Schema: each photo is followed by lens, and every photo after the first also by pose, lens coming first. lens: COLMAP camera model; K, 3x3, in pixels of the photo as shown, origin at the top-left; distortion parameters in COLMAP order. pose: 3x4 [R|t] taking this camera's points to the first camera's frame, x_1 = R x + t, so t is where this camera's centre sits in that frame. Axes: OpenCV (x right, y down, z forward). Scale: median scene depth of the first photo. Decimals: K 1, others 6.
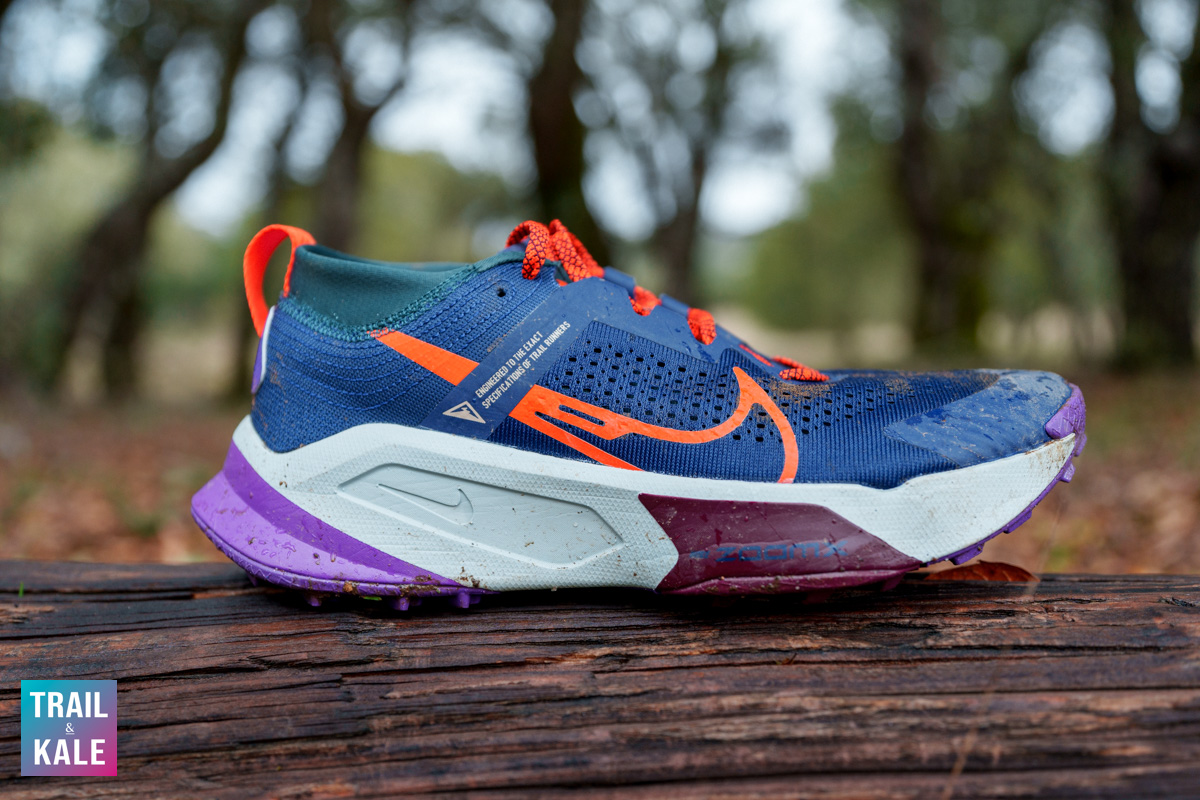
lens RADIAL K [[1220.0, 0, 596.2], [0, 1220.0, 402.9], [0, 0, 1]] dist [0.014801, 0.000000]
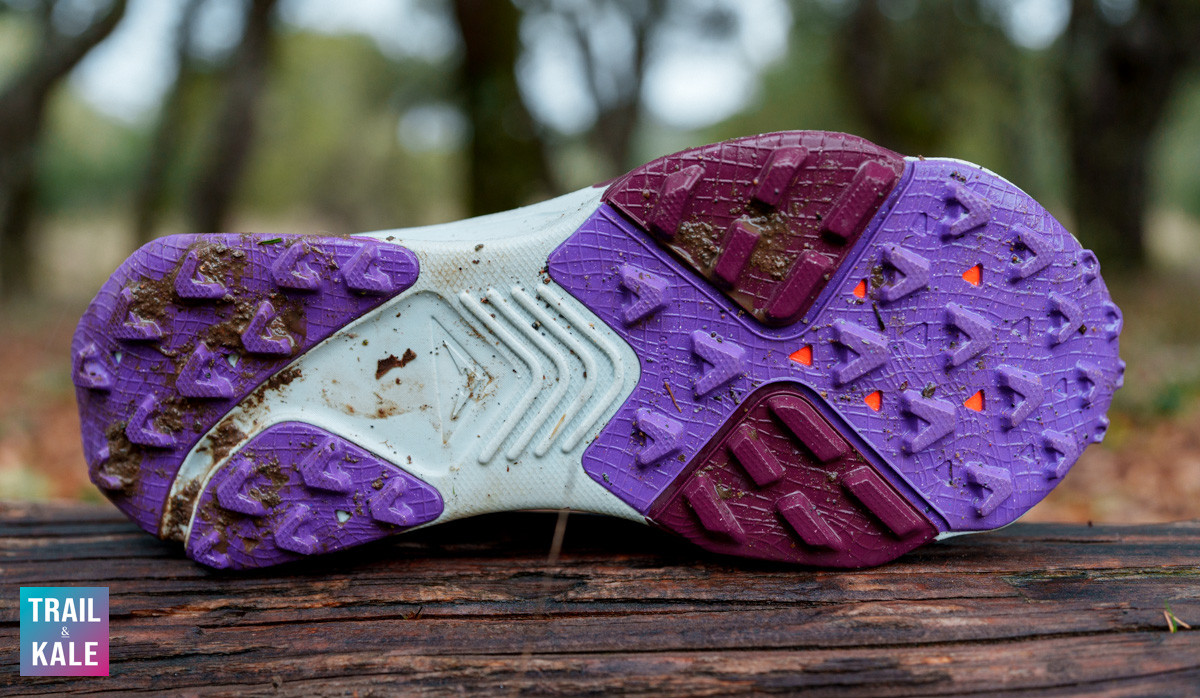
lens RADIAL K [[1277.6, 0, 599.8], [0, 1277.6, 345.9], [0, 0, 1]] dist [0.022181, 0.000000]
pose [[0.999747, 0.008012, 0.021010, 0.275350], [-0.008752, 0.999336, 0.035366, -0.024456], [-0.020712, -0.035541, 0.999154, 0.050833]]
